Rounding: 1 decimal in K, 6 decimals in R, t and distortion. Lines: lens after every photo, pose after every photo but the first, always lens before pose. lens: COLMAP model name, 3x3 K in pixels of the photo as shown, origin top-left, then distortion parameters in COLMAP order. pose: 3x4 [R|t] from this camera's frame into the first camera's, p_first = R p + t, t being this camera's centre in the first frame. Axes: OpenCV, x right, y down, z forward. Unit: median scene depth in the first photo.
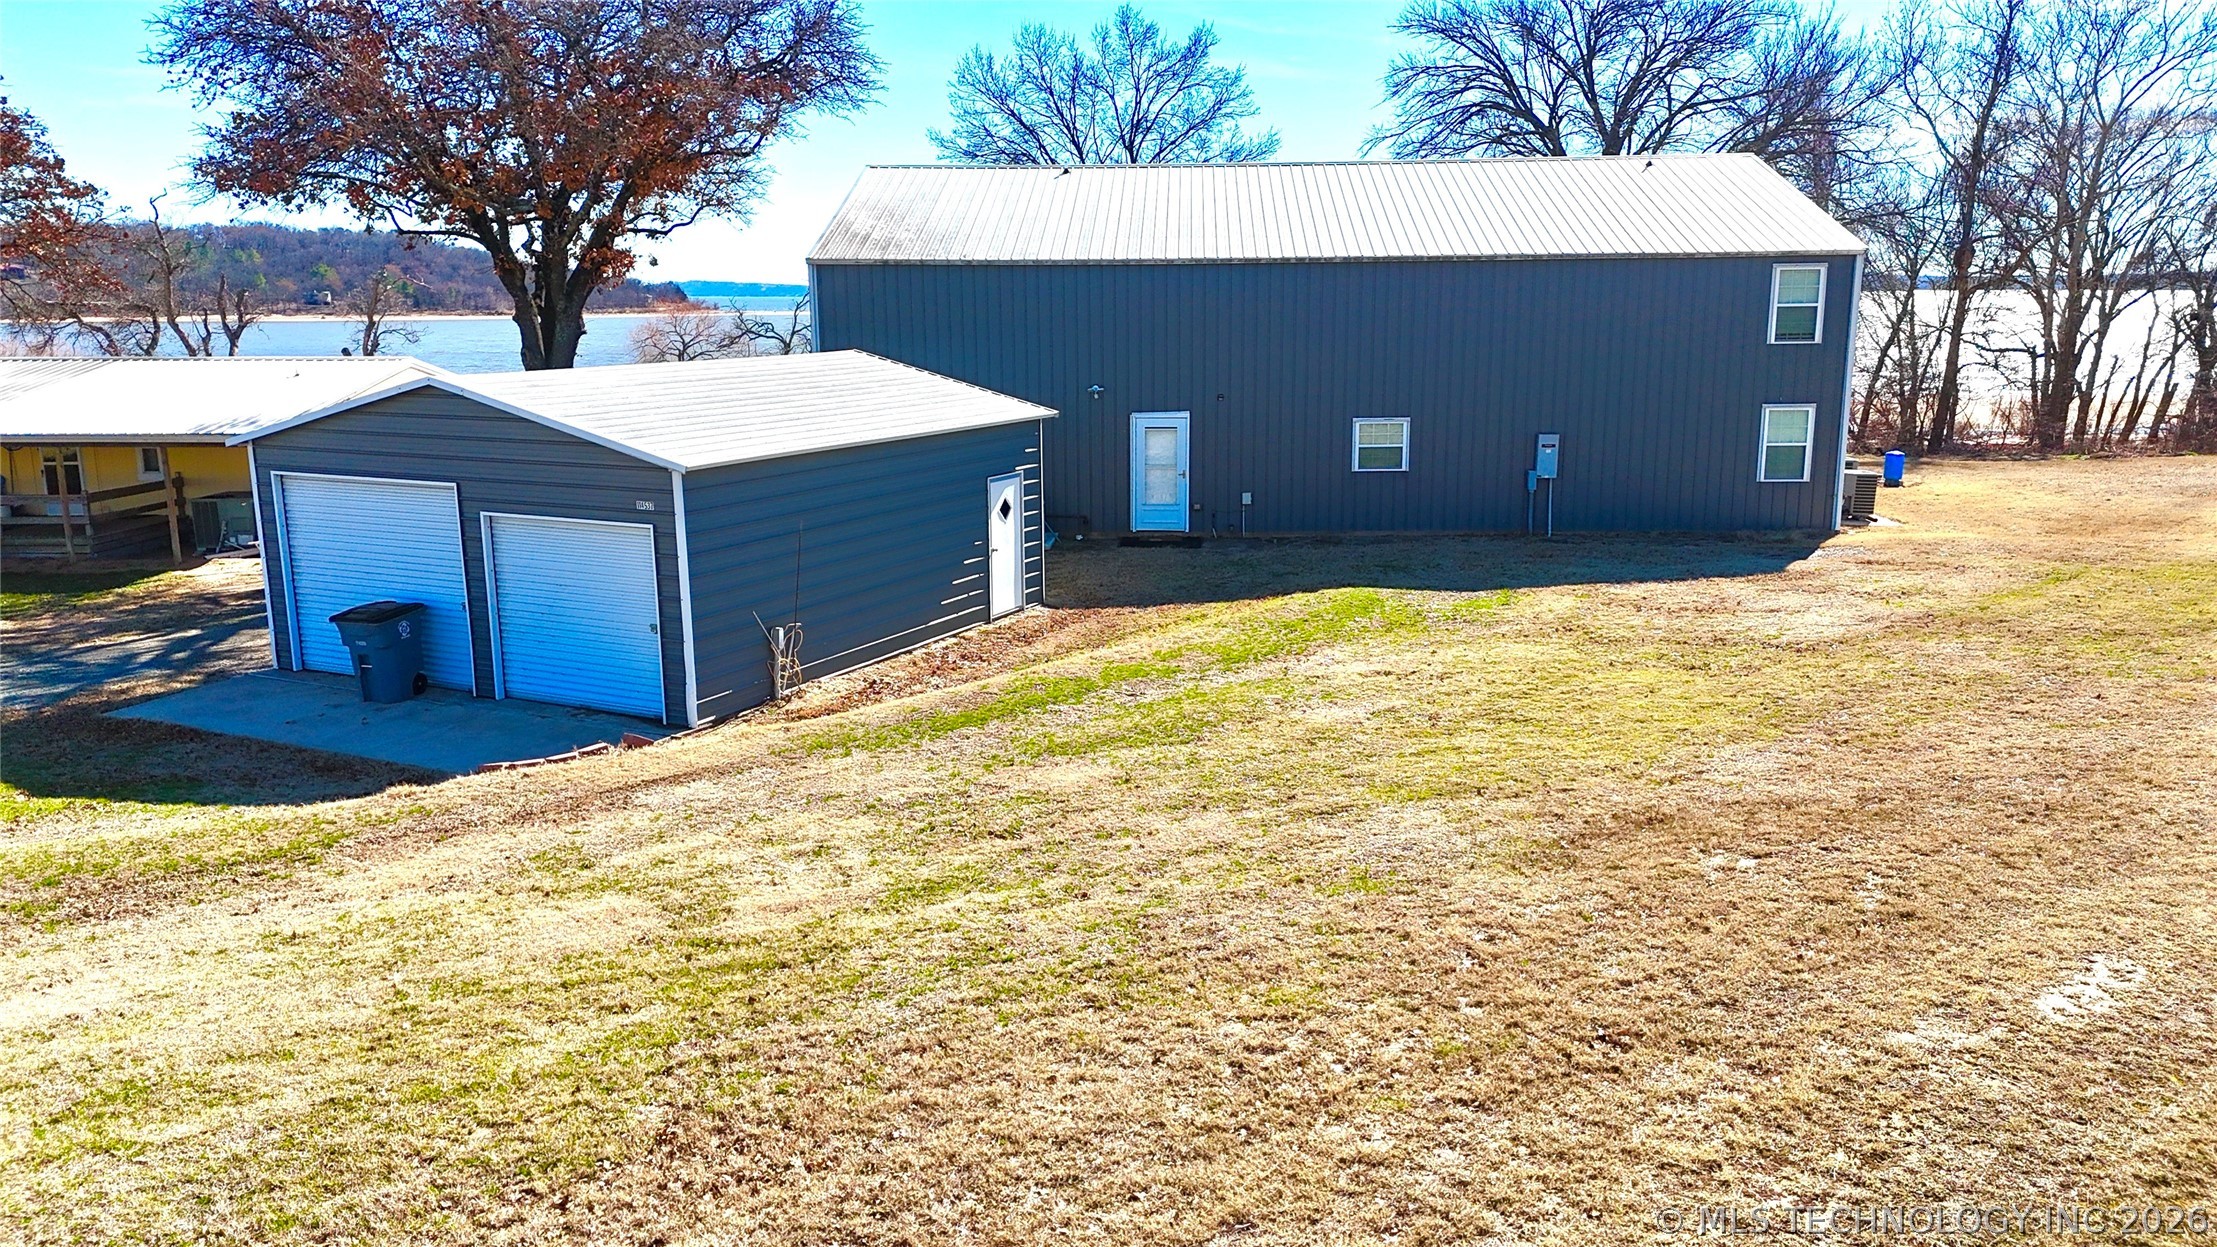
lens RADIAL K [[1631.6, 0, 1103.7], [0, 1631.6, 617.7], [0, 0, 1]] dist [0.048252, 0.001688]
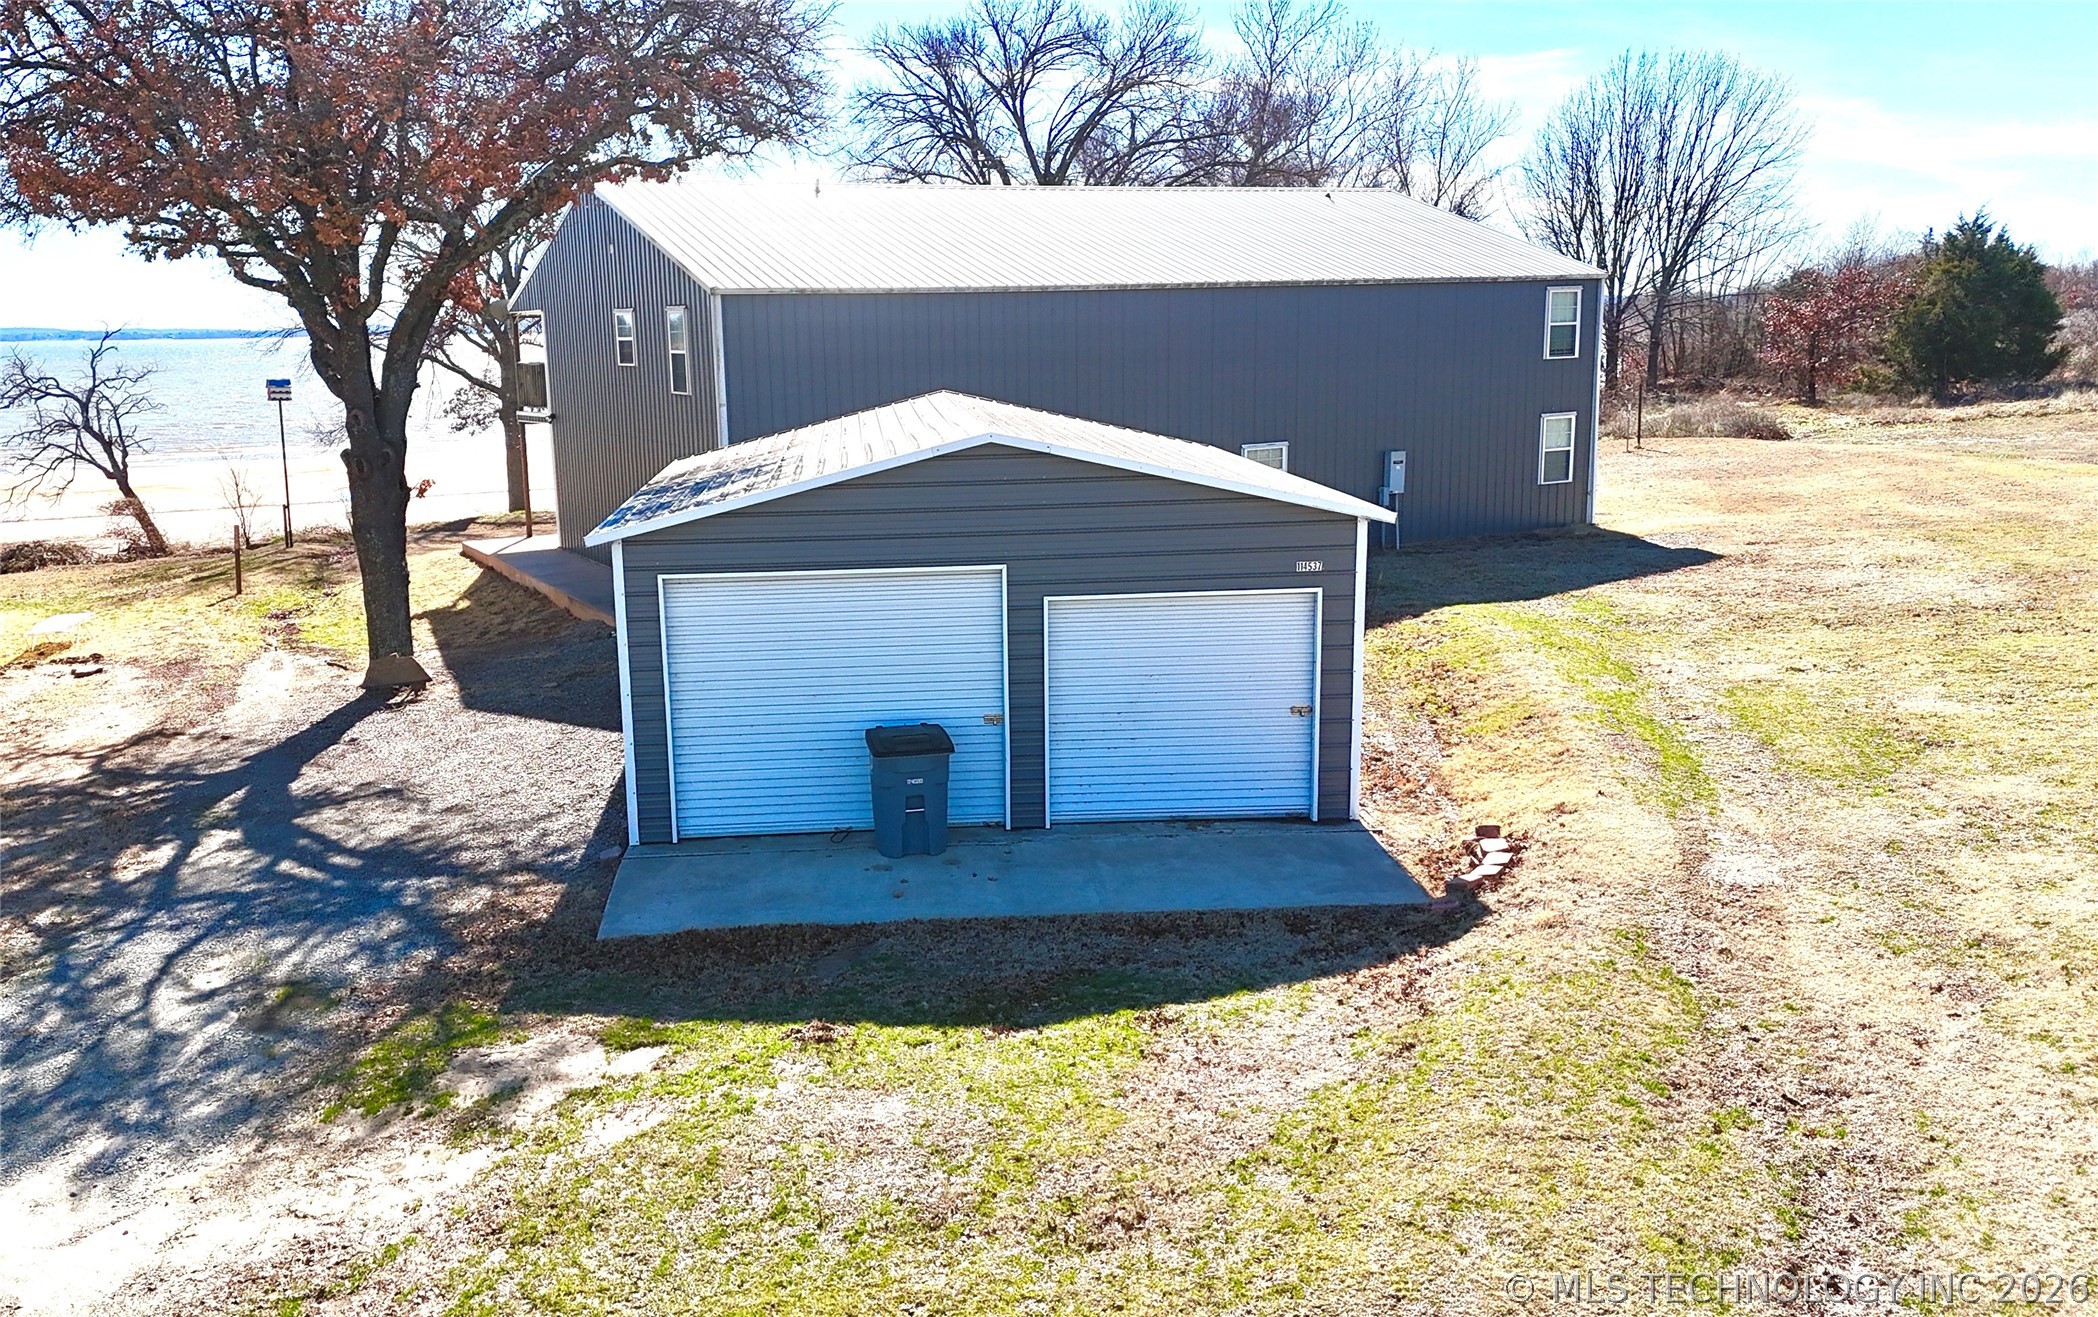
lens RADIAL K [[1692.6, 0, 1047.6], [0, 1692.6, 655.1], [0, 0, 1]] dist [0.087851, 0.000331]
pose [[0.866494, -0.111700, 0.486530, -0.739871], [0.115904, 0.993026, 0.021561, -0.051078], [-0.485546, 0.037708, 0.873398, 0.264458]]
